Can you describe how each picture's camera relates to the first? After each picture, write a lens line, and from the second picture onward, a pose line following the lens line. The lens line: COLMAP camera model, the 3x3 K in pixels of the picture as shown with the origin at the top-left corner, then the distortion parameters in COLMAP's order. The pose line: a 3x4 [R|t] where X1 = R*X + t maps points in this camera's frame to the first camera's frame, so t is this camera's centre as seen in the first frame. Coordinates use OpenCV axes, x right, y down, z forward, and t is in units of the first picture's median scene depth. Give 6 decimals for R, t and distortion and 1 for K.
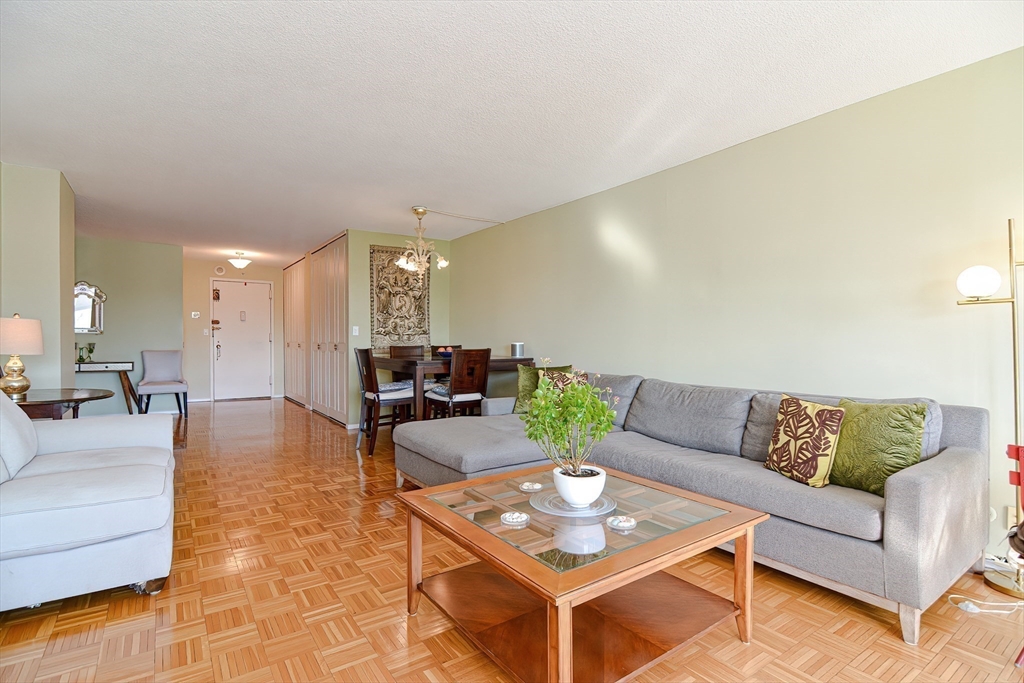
lens RADIAL K [[498.3, 0, 516.7], [0, 498.3, 332.4], [0, 0, 1]] dist [0.019693, -0.016357]
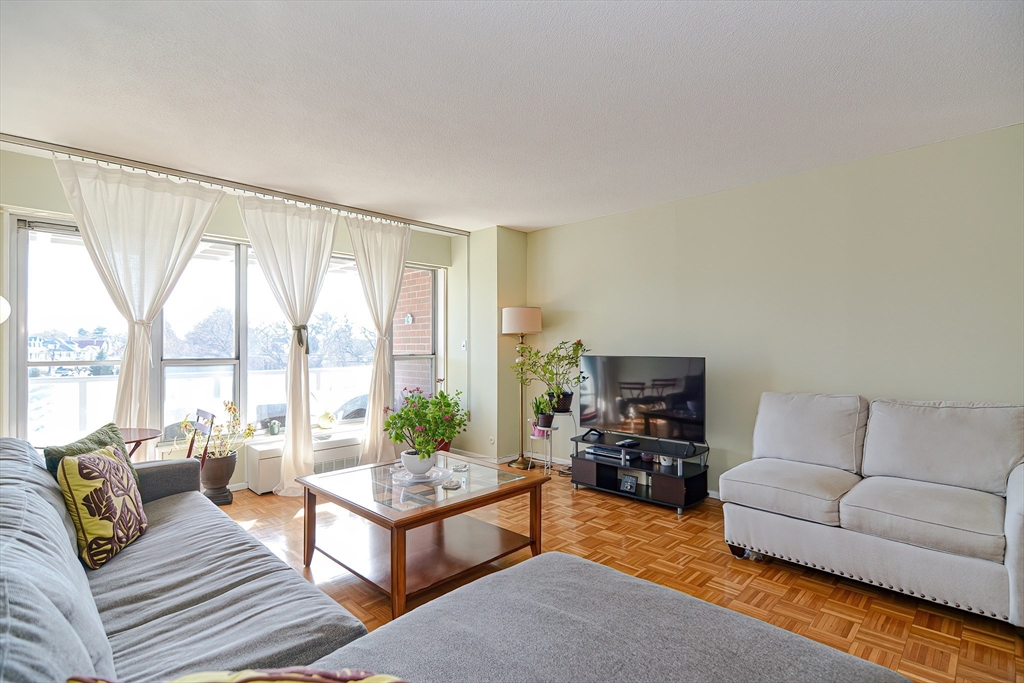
lens RADIAL K [[500.5, 0, 512.0], [0, 500.5, 341.5], [0, 0, 1]] dist [0.002444, -0.000330]
pose [[-0.986690, 0.003210, -0.162582, 0.068099], [0.007112, 0.999700, -0.023423, -0.011233], [0.162458, -0.024268, -0.986417, 1.921606]]
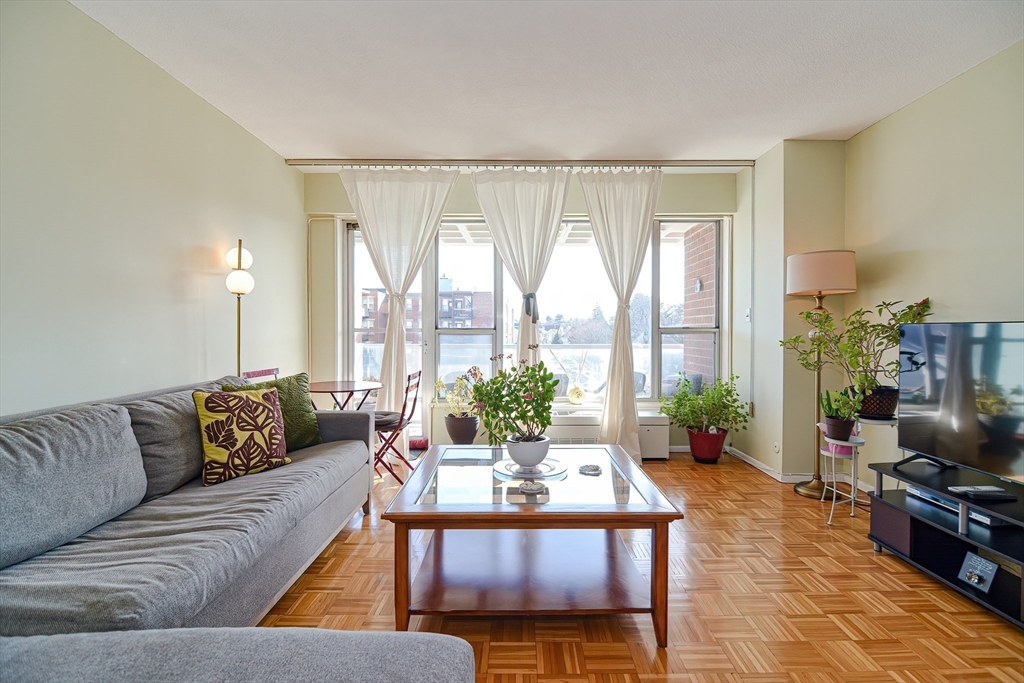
lens RADIAL K [[498.3, 0, 516.7], [0, 498.3, 332.4], [0, 0, 1]] dist [0.019693, -0.016357]
pose [[-0.812724, -0.000429, 0.582649, -0.410917], [-0.007711, 0.999920, -0.010020, 0.031541], [-0.582598, -0.012637, -0.812662, 1.501218]]
